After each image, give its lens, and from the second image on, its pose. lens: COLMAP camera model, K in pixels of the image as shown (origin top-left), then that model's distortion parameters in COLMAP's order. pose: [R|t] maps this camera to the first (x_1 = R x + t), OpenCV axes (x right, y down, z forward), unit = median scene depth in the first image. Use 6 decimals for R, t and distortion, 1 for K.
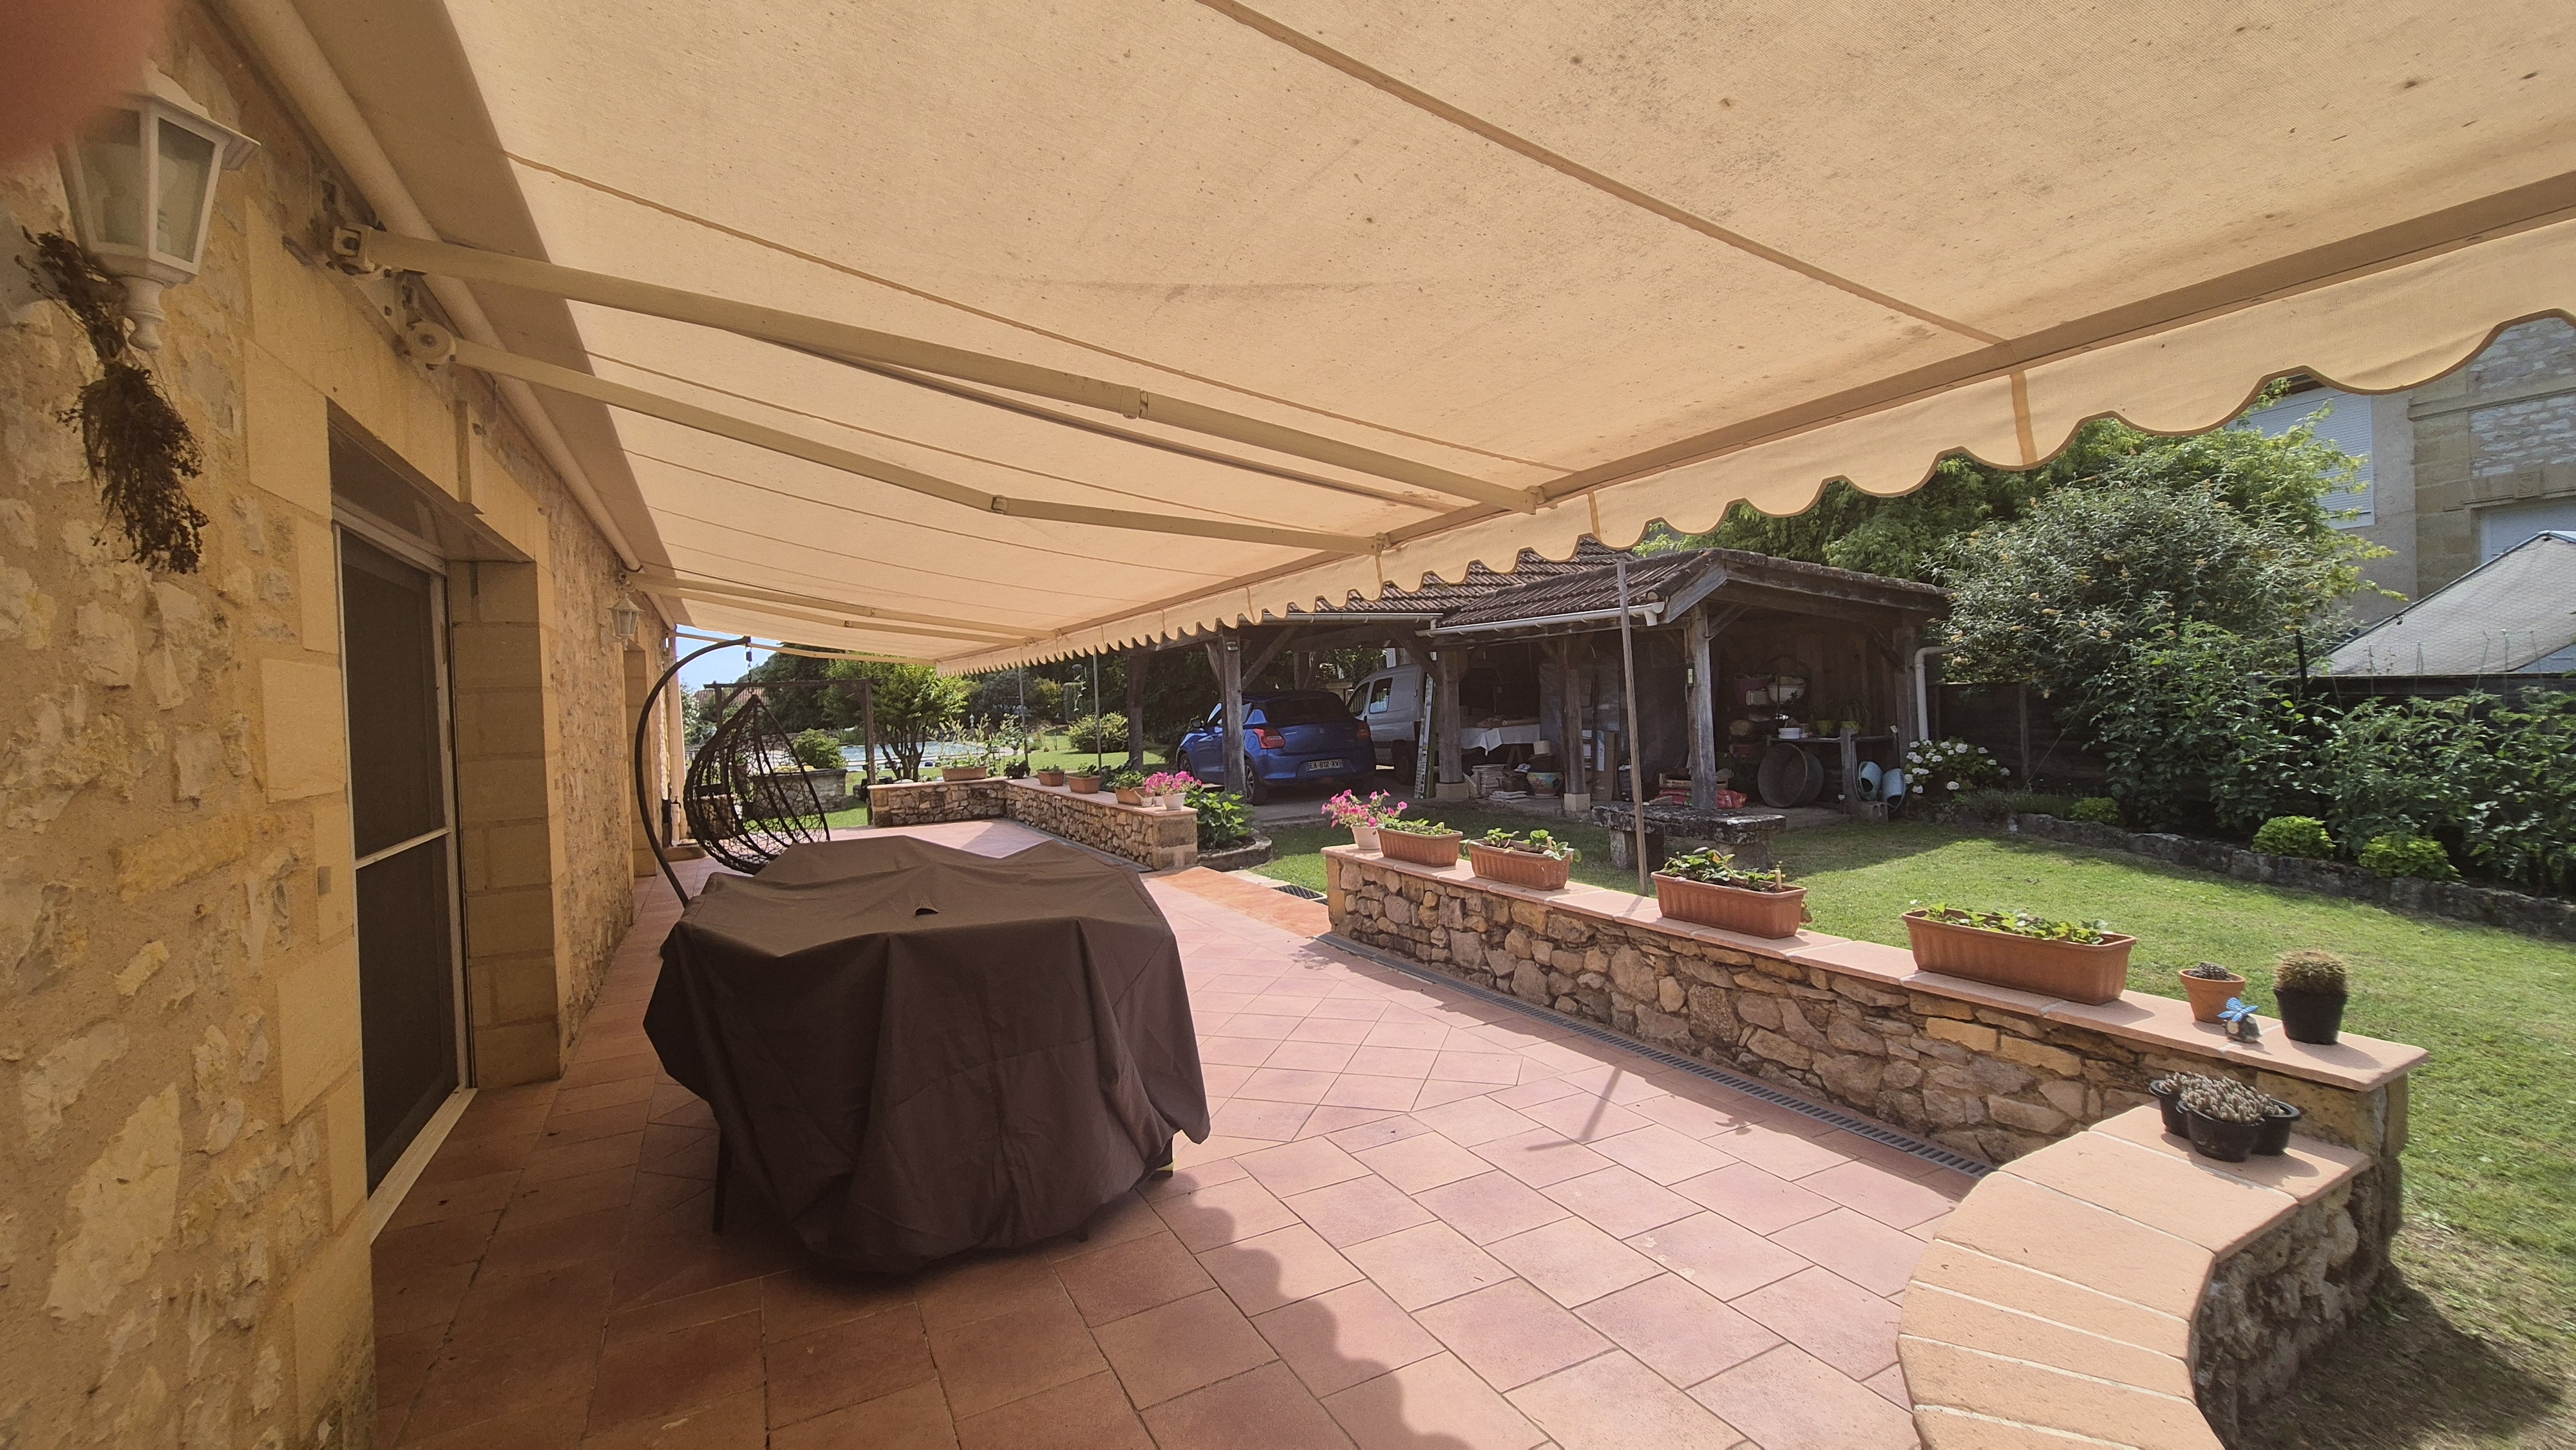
lens RADIAL K [[1062.0, 0, 1286.3], [0, 1062.0, 719.0], [0, 0, 1]] dist [0.009162, -0.000311]
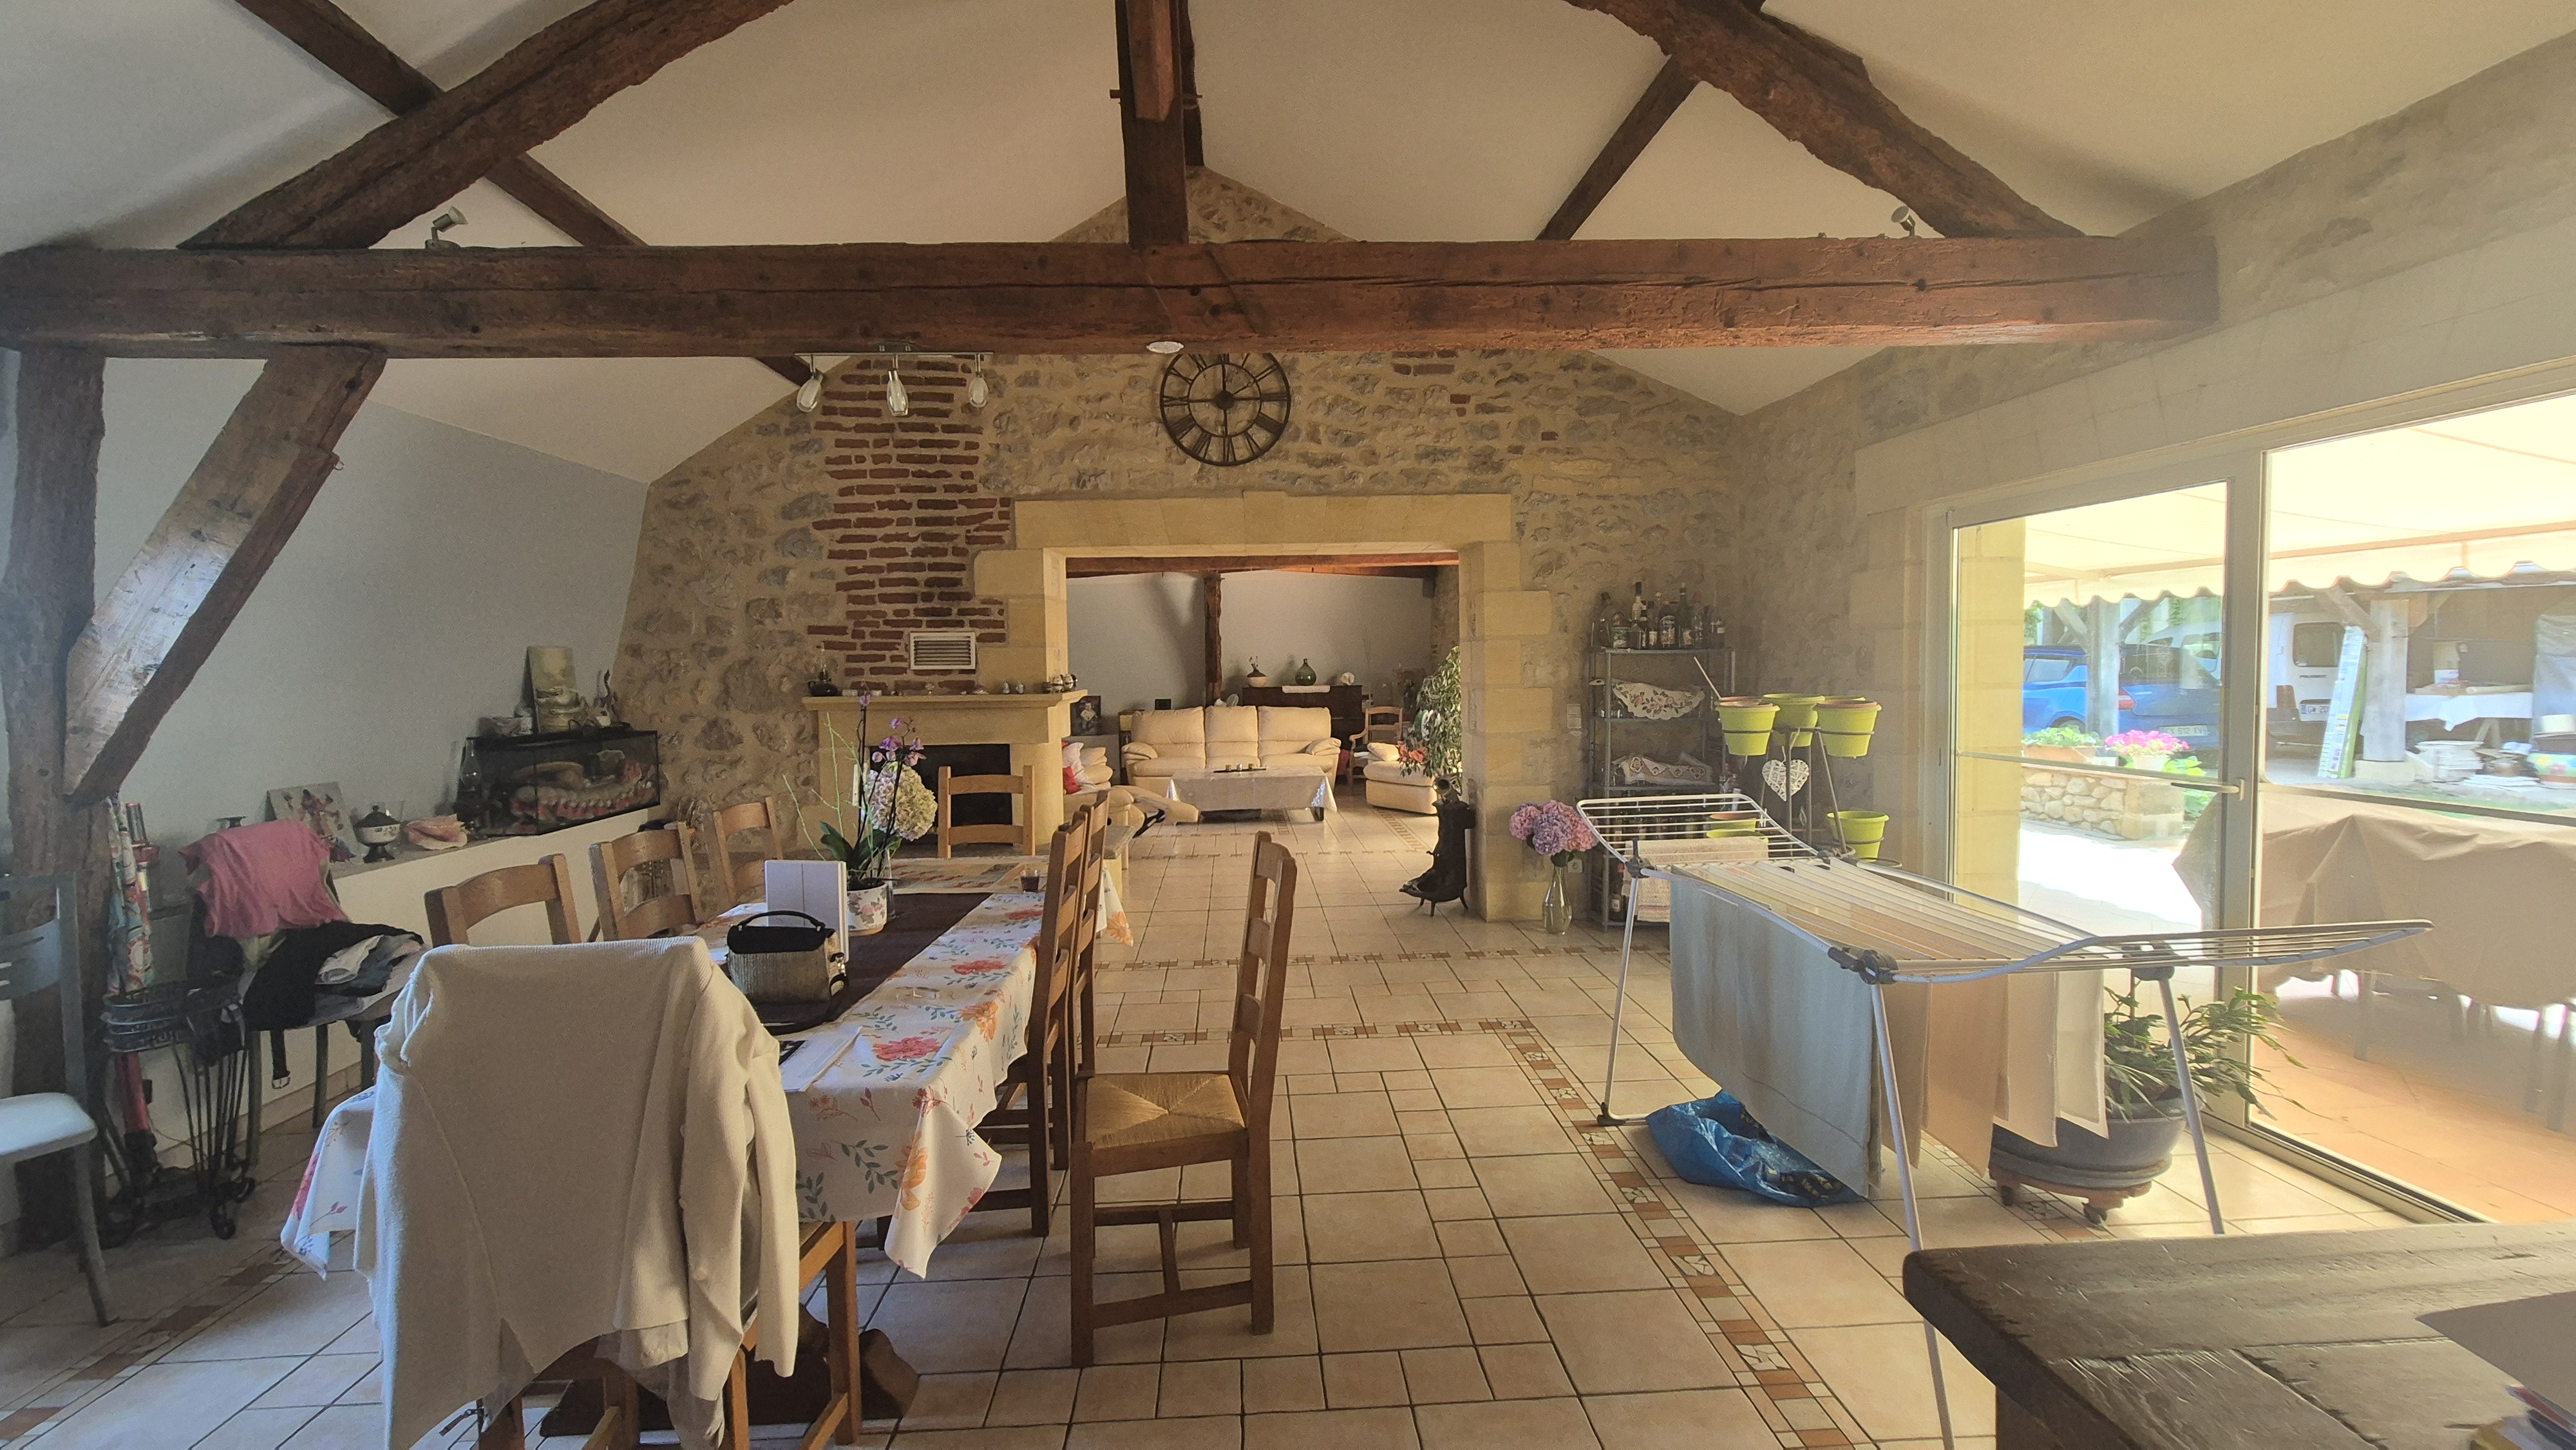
lens RADIAL K [[1062.0, 0, 1286.8], [0, 1062.0, 717.0], [0, 0, 1]] dist [0.009162, -0.000311]
pose [[0.910021, 0.039375, -0.412687, -0.267240], [-0.023978, 0.998812, 0.042422, 0.011907], [0.413867, -0.028710, 0.909884, -0.077040]]
